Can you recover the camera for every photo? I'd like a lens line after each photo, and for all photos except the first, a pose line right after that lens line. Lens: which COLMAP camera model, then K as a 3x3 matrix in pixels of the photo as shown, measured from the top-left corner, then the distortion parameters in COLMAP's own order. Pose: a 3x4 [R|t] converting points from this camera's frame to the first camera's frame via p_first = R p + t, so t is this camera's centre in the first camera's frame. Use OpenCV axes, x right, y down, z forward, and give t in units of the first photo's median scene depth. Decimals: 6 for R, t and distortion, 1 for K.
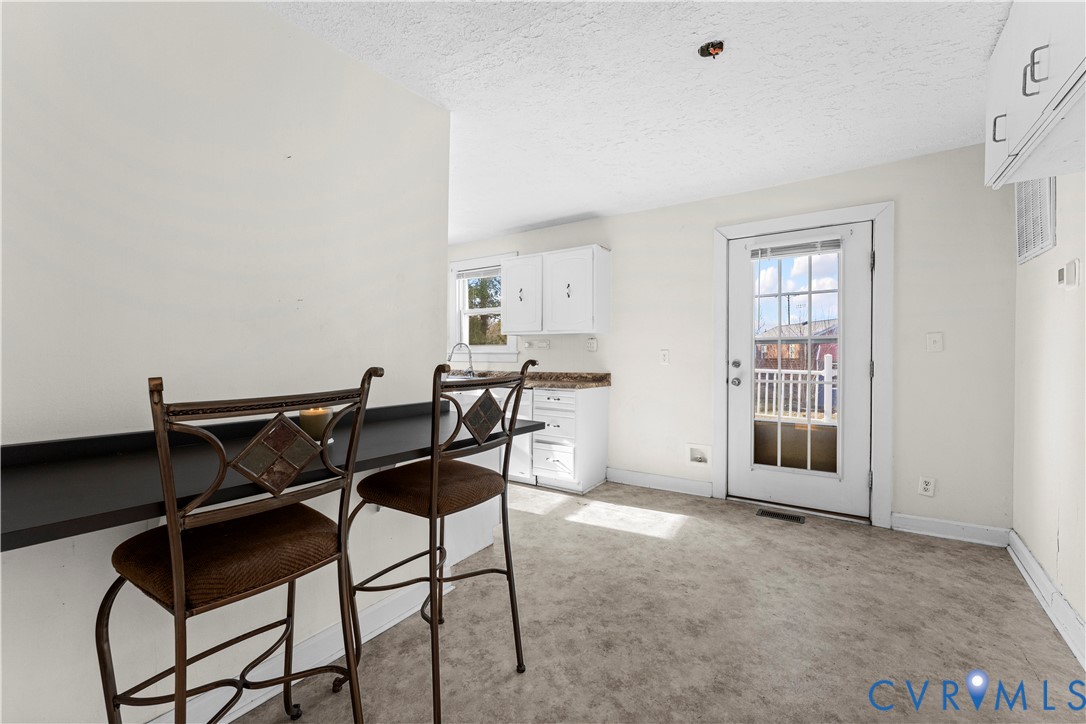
lens RADIAL K [[460.6, 0, 561.1], [0, 460.6, 361.7], [0, 0, 1]] dist [0.023617, -0.000947]
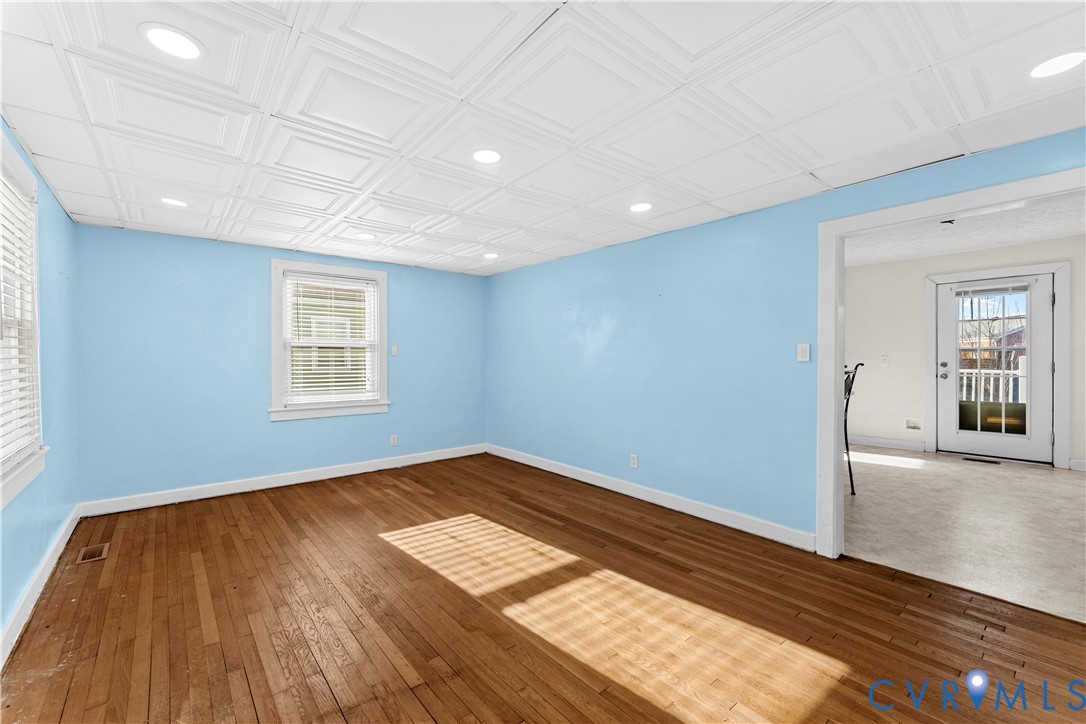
lens RADIAL K [[444.9, 0, 530.3], [0, 444.9, 360.8], [0, 0, 1]] dist [0.001712, -0.001830]
pose [[0.953242, -0.001802, -0.302203, -0.554048], [-0.000724, 0.999966, -0.008247, 0.004857], [0.302207, 0.008081, 0.953208, -0.947636]]
